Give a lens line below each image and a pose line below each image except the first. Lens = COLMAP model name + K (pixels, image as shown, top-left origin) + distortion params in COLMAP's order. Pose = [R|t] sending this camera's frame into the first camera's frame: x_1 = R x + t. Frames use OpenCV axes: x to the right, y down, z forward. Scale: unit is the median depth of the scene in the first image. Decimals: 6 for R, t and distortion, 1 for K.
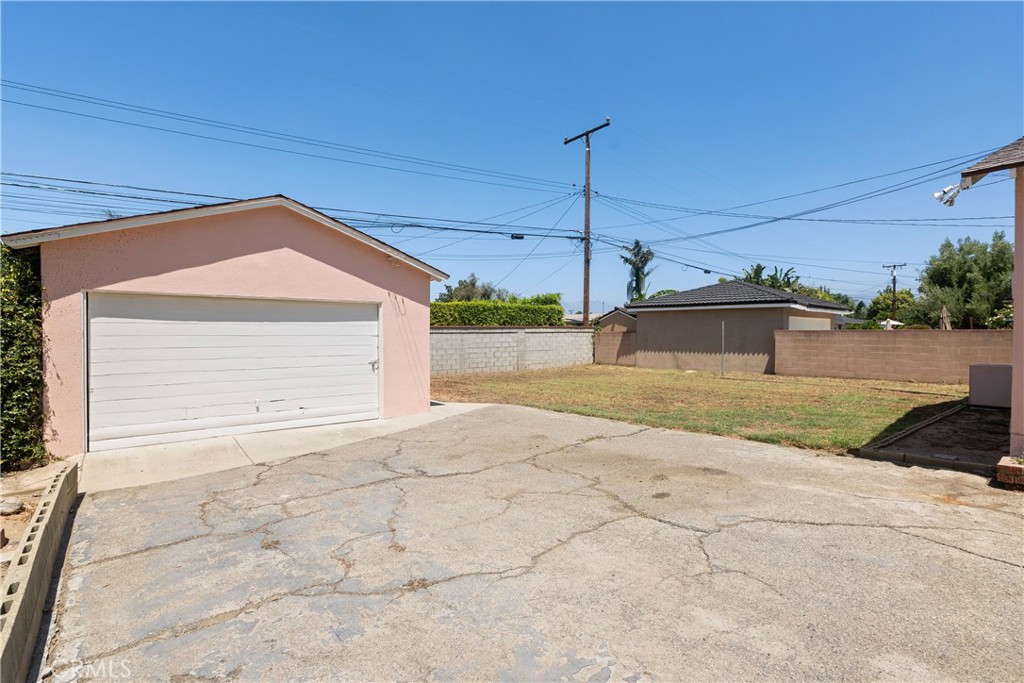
lens RADIAL K [[489.3, 0, 517.7], [0, 489.3, 336.7], [0, 0, 1]] dist [-0.013162, 0.000921]
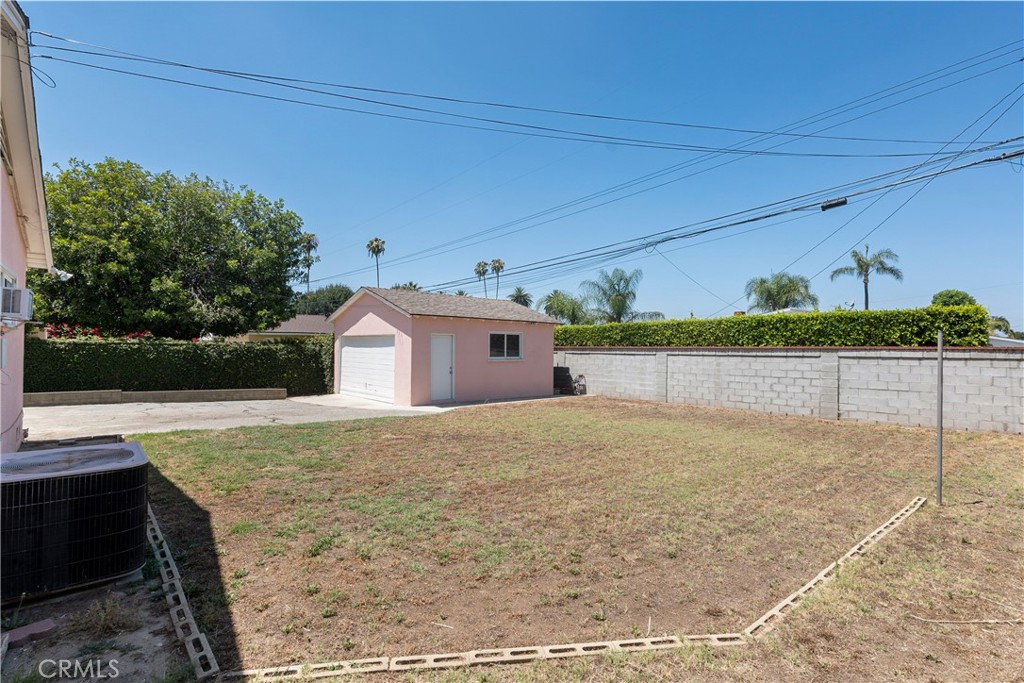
lens RADIAL K [[495.3, 0, 480.7], [0, 495.3, 339.6], [0, 0, 1]] dist [-0.003570, -0.000180]
pose [[0.016364, -0.013392, -0.999776, 2.110887], [-0.016081, 0.999777, -0.013655, -0.050545], [0.999737, 0.016301, 0.016145, 1.831213]]
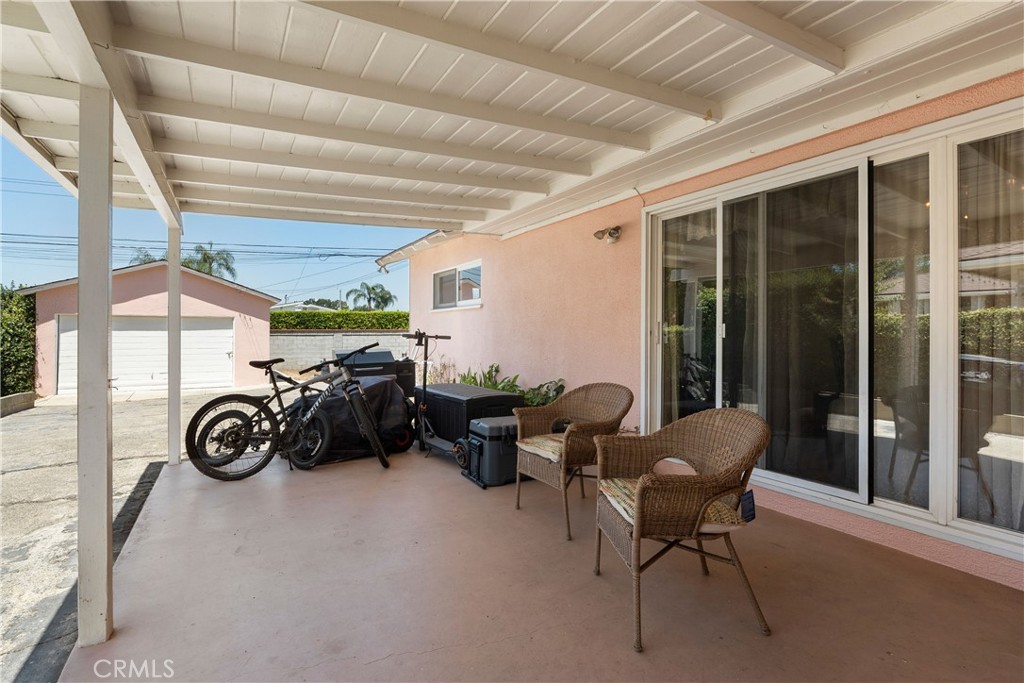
lens RADIAL K [[496.4, 0, 514.6], [0, 496.4, 332.5], [0, 0, 1]] dist [0.000448, 0.000257]
pose [[0.989293, 0.001224, -0.145939, 1.360253], [-0.002838, 0.999937, -0.010858, -0.002787], [0.145917, 0.011156, 0.989234, -0.806638]]
